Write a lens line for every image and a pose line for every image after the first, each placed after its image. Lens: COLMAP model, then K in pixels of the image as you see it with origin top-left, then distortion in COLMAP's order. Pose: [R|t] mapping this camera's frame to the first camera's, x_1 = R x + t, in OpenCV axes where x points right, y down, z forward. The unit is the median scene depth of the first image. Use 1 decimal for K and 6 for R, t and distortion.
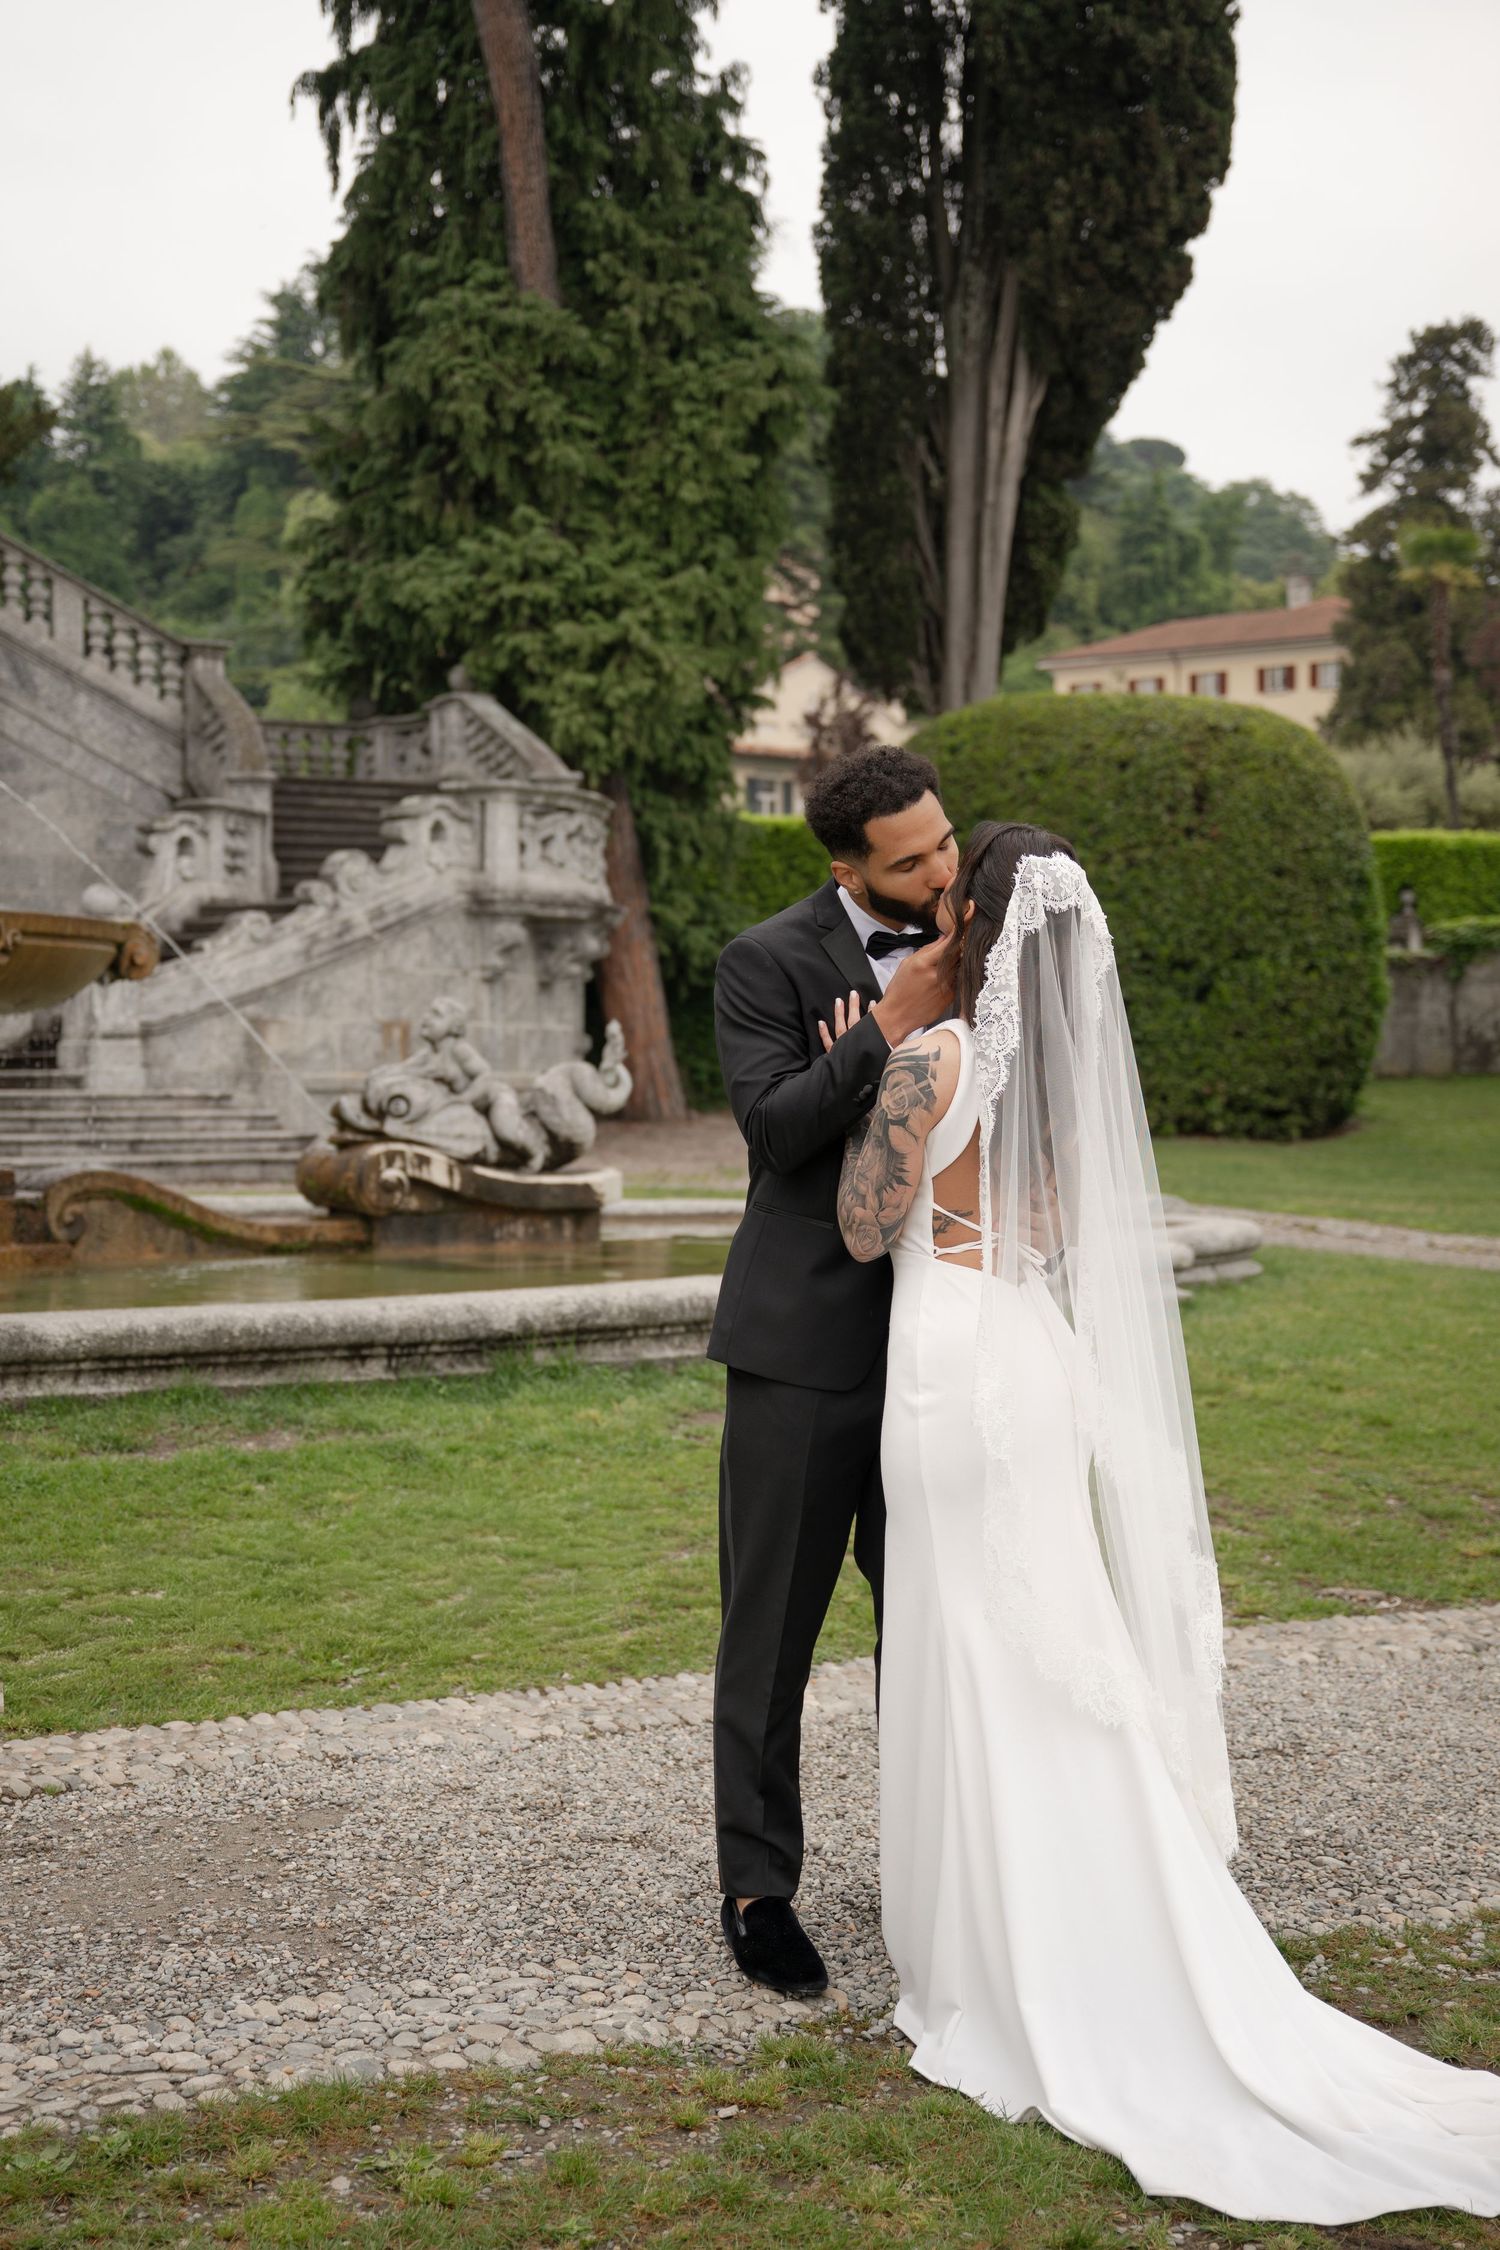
lens RADIAL K [[3031.5, 0, 659.6], [0, 3031.5, 1082.8], [0, 0, 1]] dist [0.110144, 0.000000]
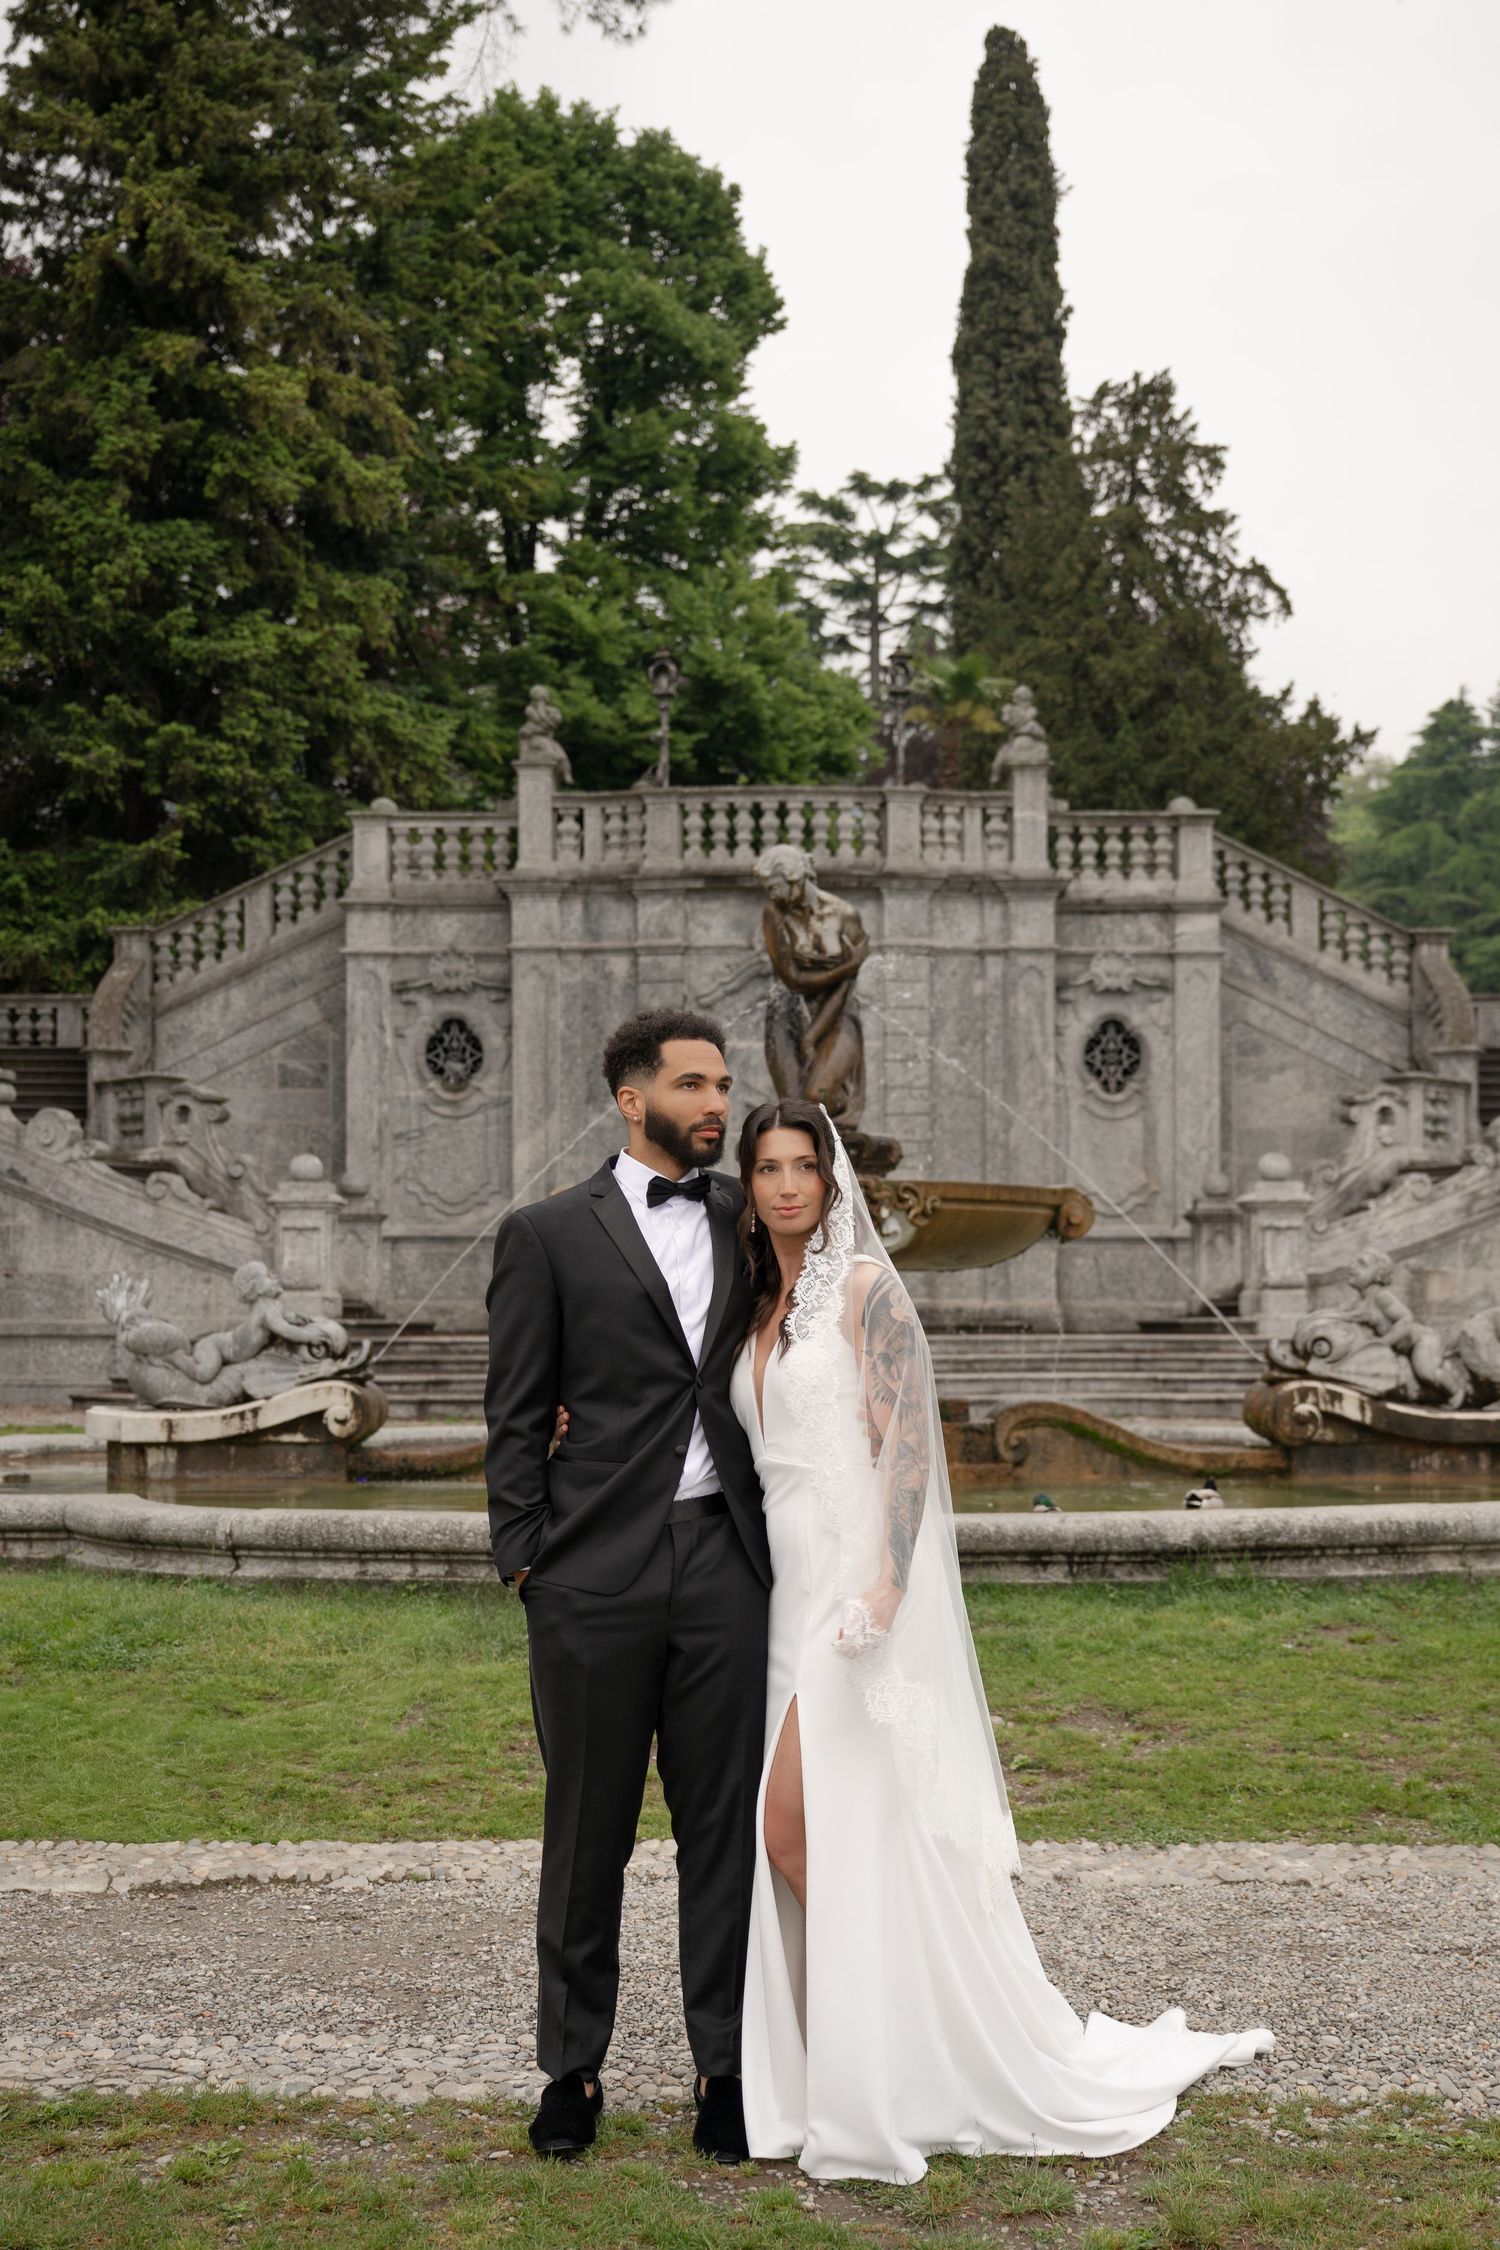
lens RADIAL K [[2700.3, 0, 699.7], [0, 2700.3, 1268.9], [0, 0, 1]] dist [0.032302, 0.000000]
pose [[0.899017, -0.009813, -0.437804, 0.210957], [-0.000076, 0.999745, -0.022565, 0.002027], [0.437914, 0.020320, 0.898787, 0.019576]]
